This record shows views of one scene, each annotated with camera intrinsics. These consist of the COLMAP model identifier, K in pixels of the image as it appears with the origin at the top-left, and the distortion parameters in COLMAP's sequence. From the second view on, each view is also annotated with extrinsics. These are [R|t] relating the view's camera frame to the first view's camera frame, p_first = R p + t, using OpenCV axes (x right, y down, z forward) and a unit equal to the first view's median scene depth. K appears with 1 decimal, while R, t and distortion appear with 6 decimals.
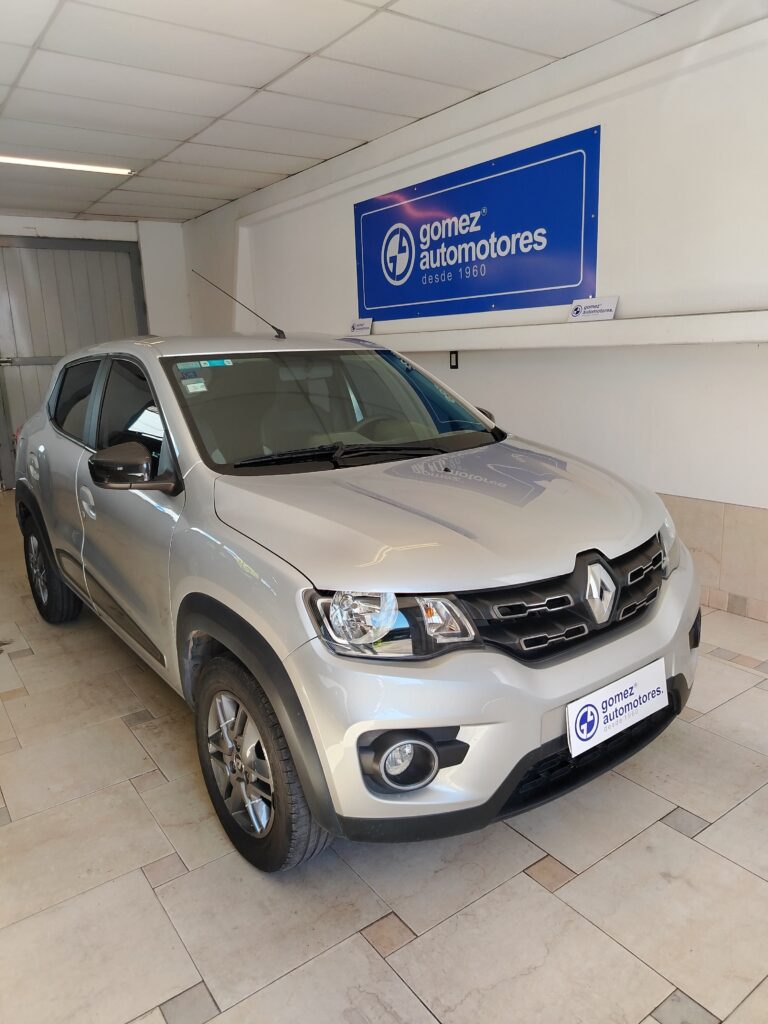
lens RADIAL K [[717.1, 0, 385.5], [0, 717.1, 511.4], [0, 0, 1]] dist [0.012328, -0.012225]
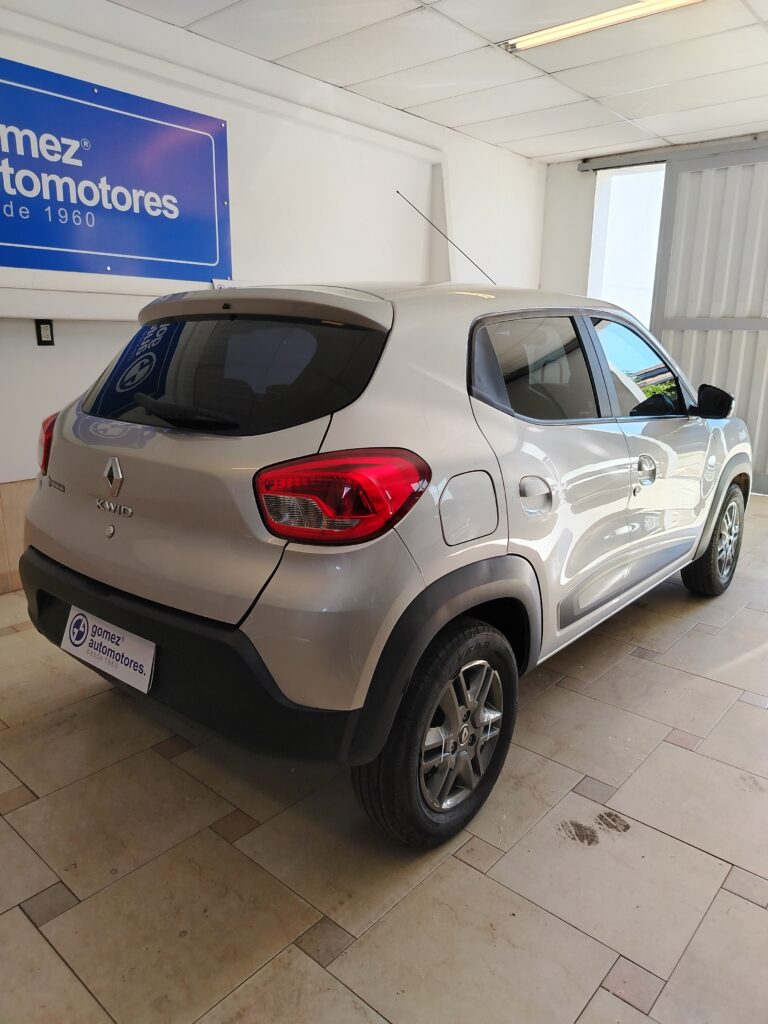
lens RADIAL K [[717.1, 0, 391.1], [0, 717.1, 503.3], [0, 0, 1]] dist [0.012328, -0.012225]
pose [[-0.228987, -0.202051, 0.952229, -0.750106], [0.201636, 0.947159, 0.249464, -0.171328], [-0.952317, 0.249128, -0.176146, 0.899266]]
